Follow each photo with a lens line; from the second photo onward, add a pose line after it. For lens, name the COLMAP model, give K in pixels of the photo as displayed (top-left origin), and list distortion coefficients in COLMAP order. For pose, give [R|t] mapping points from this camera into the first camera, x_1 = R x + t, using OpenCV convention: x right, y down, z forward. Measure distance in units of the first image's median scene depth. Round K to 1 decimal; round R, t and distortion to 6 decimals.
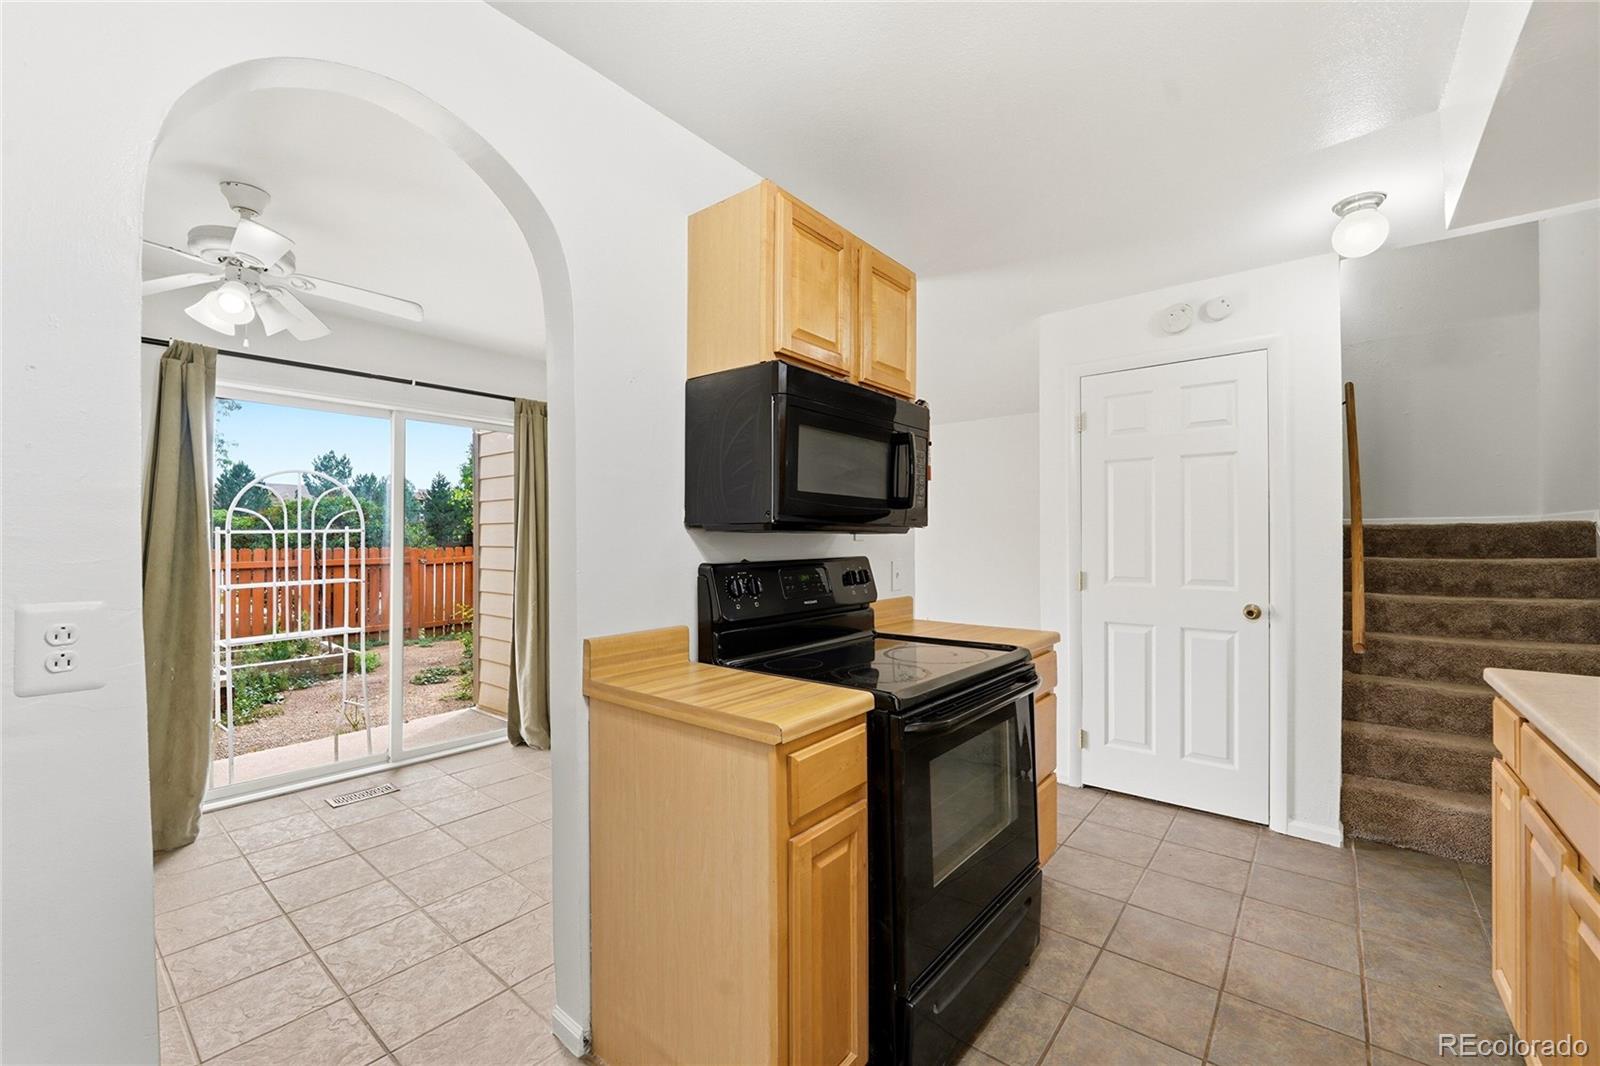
lens RADIAL K [[656.5, 0, 790.8], [0, 656.5, 539.6], [0, 0, 1]] dist [-0.010780, -0.000316]
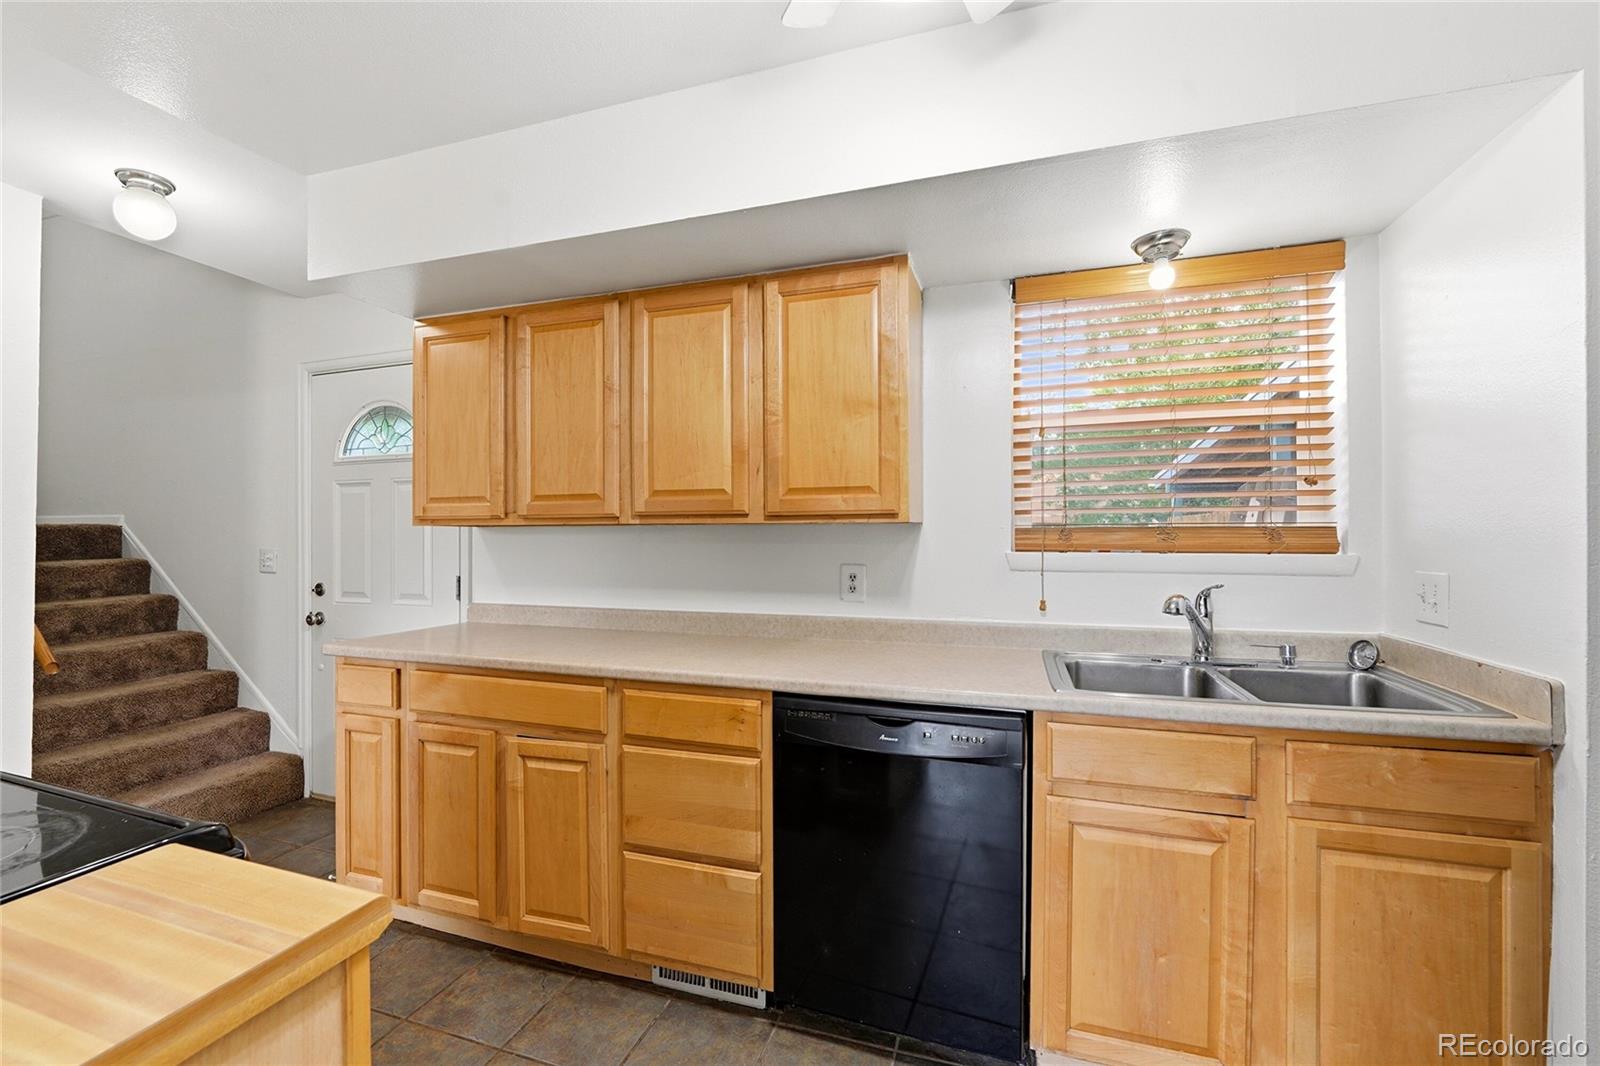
lens RADIAL K [[673.6, 0, 800.0], [0, 673.6, 533.0], [0, 0, 1]] dist [-0.009287, -0.000167]
pose [[-0.372491, 0.008693, 0.927995, -0.366821], [0.000308, 0.999957, -0.009244, -0.004338], [-0.928036, -0.003158, -0.372478, 0.495841]]
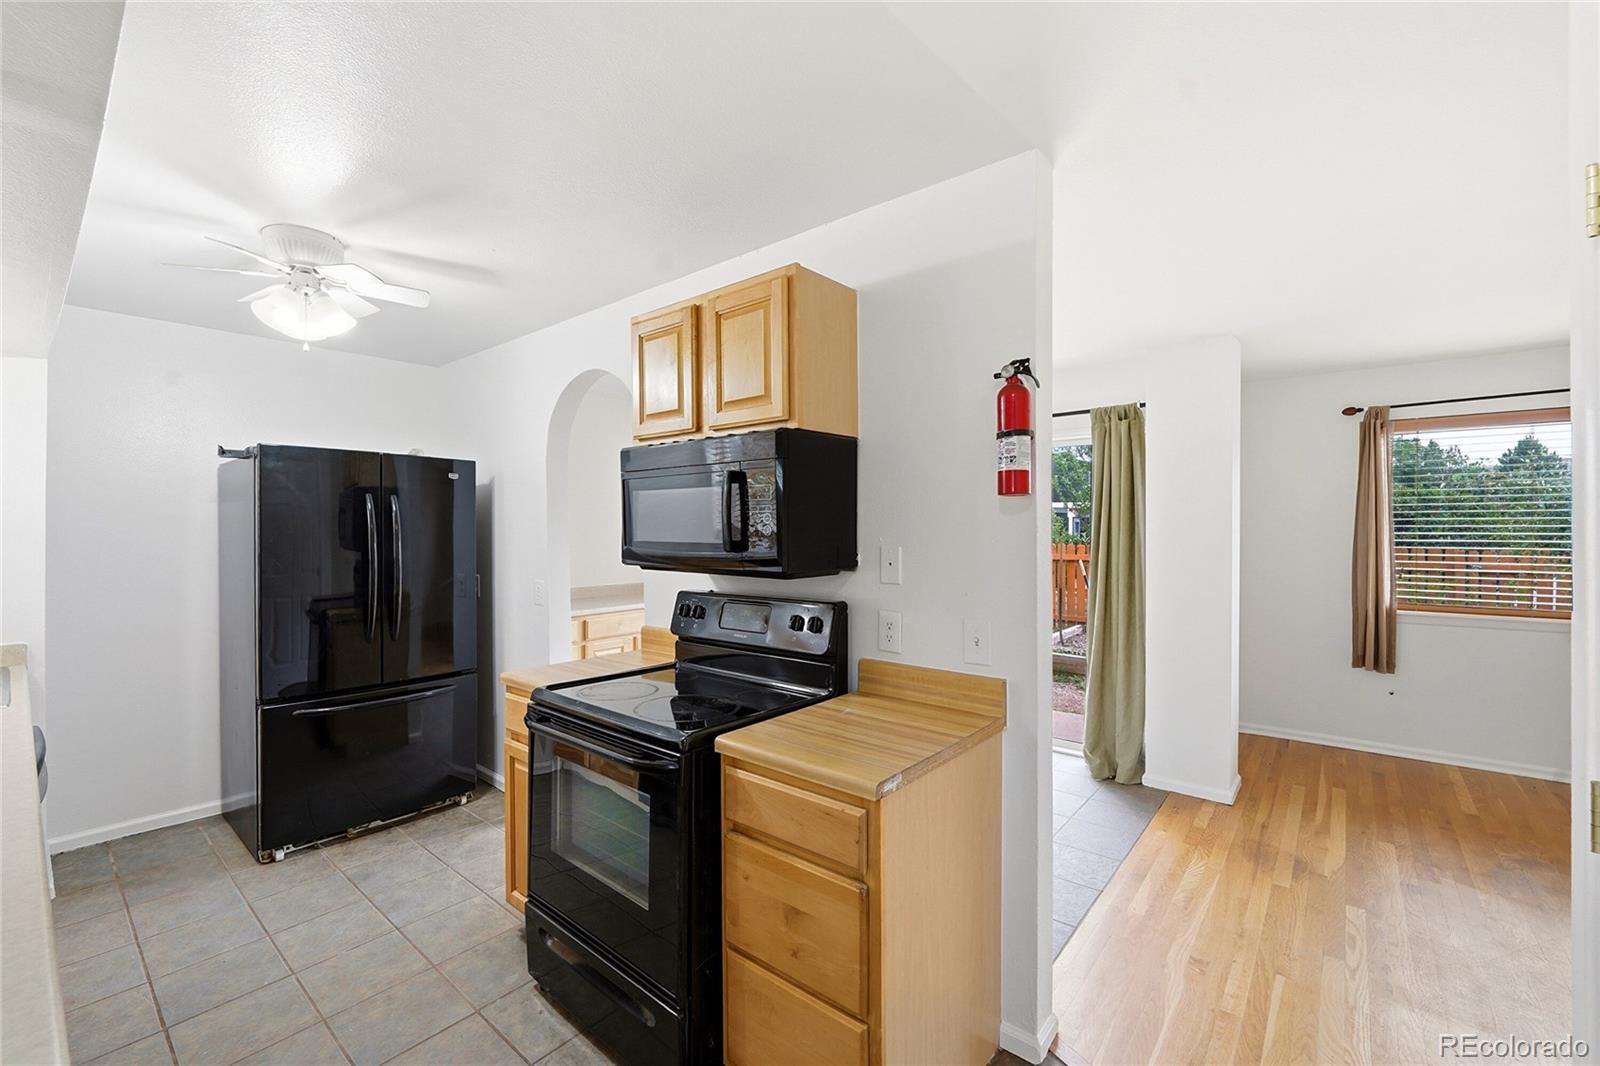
lens RADIAL K [[661.9, 0, 787.0], [0, 661.9, 533.5], [0, 0, 1]] dist [-0.012034, 0.000001]
pose [[-0.010592, 0.007478, -0.999916, 1.069934], [0.005479, 0.999957, 0.007420, -0.077594], [0.999929, -0.005400, -0.010632, 1.044060]]
